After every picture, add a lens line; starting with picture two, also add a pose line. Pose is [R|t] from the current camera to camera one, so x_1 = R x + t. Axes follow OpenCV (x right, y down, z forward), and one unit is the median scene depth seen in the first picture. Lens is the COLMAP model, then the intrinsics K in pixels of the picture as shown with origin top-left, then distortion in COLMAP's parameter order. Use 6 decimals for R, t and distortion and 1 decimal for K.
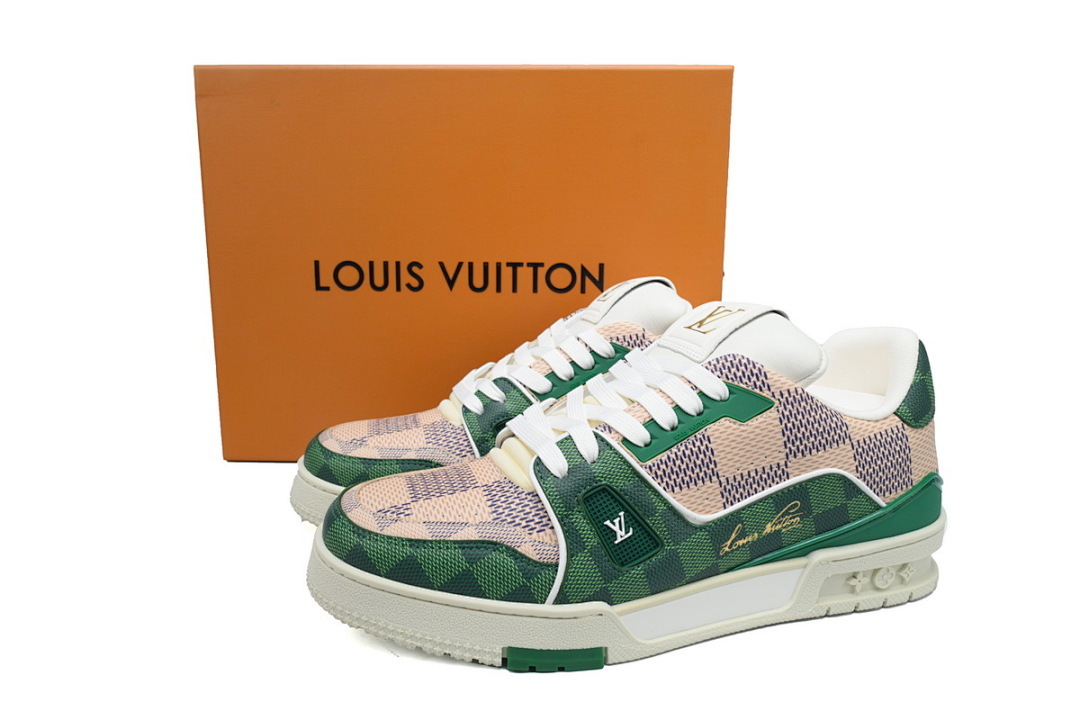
lens RADIAL K [[784.6, 0, 540.0], [0, 784.6, 360.0], [0, 0, 1]] dist [-0.004886, -0.000067]
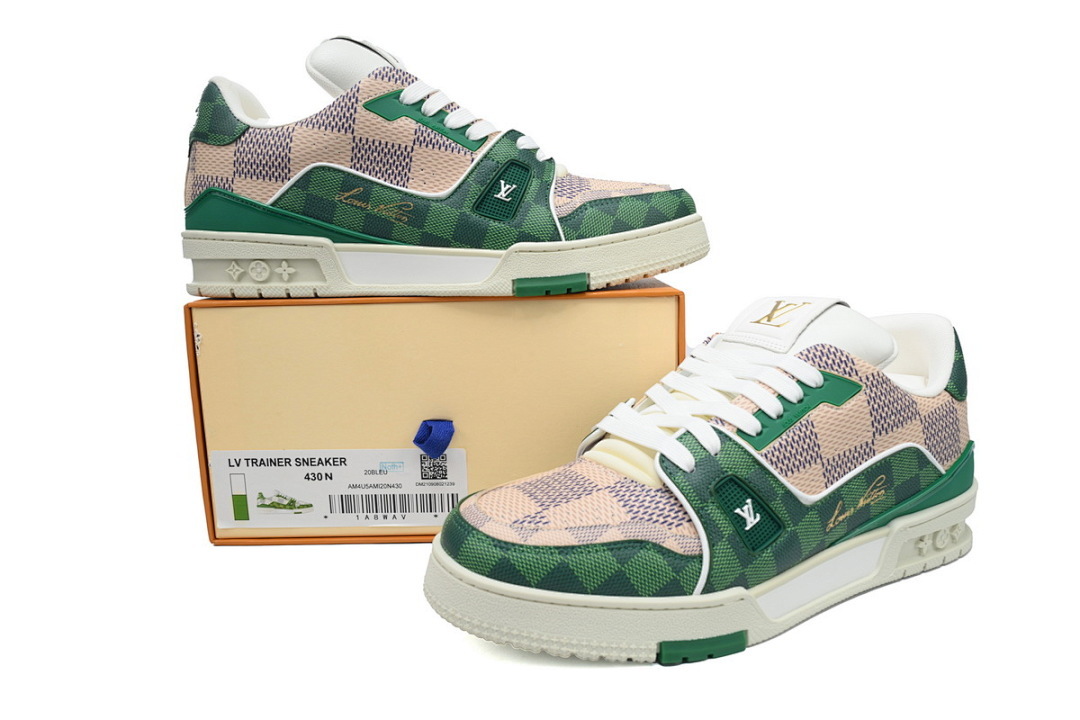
lens RADIAL K [[784.6, 0, 540.0], [0, 784.6, 360.0], [0, 0, 1]] dist [-0.004886, -0.000067]
pose [[0.977825, -0.058474, 0.201094, -0.358314], [0.060505, 0.998160, -0.003963, -0.004558], [-0.200492, 0.016042, 0.979564, 0.026534]]
